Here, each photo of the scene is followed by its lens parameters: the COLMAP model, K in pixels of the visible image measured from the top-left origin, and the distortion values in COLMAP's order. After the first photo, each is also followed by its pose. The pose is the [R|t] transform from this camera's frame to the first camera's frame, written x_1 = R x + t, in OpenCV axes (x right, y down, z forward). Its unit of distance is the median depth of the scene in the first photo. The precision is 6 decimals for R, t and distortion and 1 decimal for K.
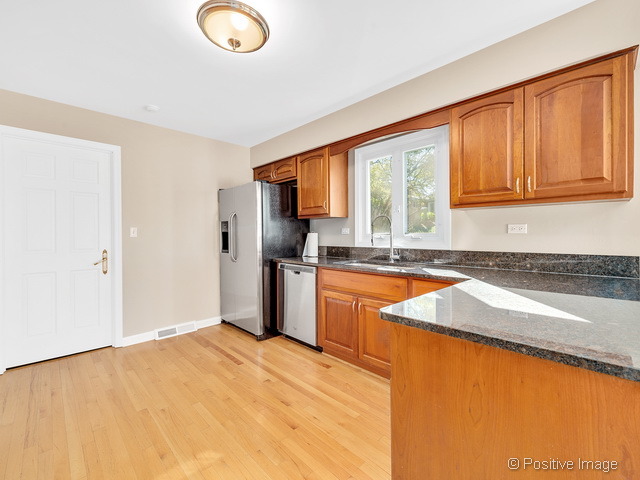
lens RADIAL K [[279.7, 0, 321.7], [0, 279.7, 238.0], [0, 0, 1]] dist [-0.001139, -0.000064]
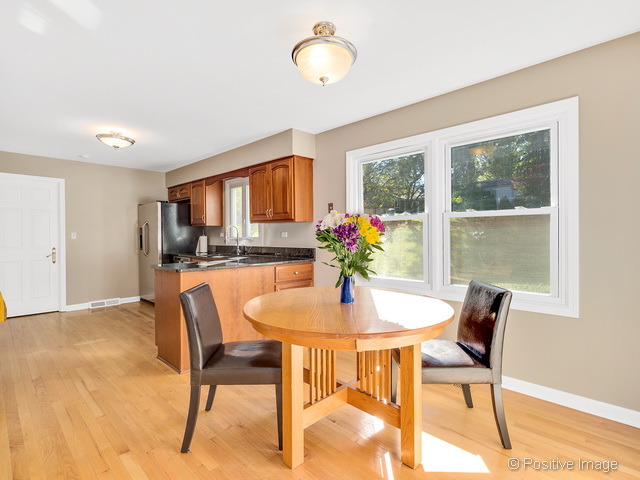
lens RADIAL K [[321.1, 0, 320.0], [0, 321.1, 240.0], [0, 0, 1]] dist [-0.000551, -0.000421]
pose [[0.999074, -0.000210, 0.043019, 0.537552], [0.000137, 0.999999, 0.001695, -0.000256], [-0.043019, -0.001688, 0.999073, -0.728410]]
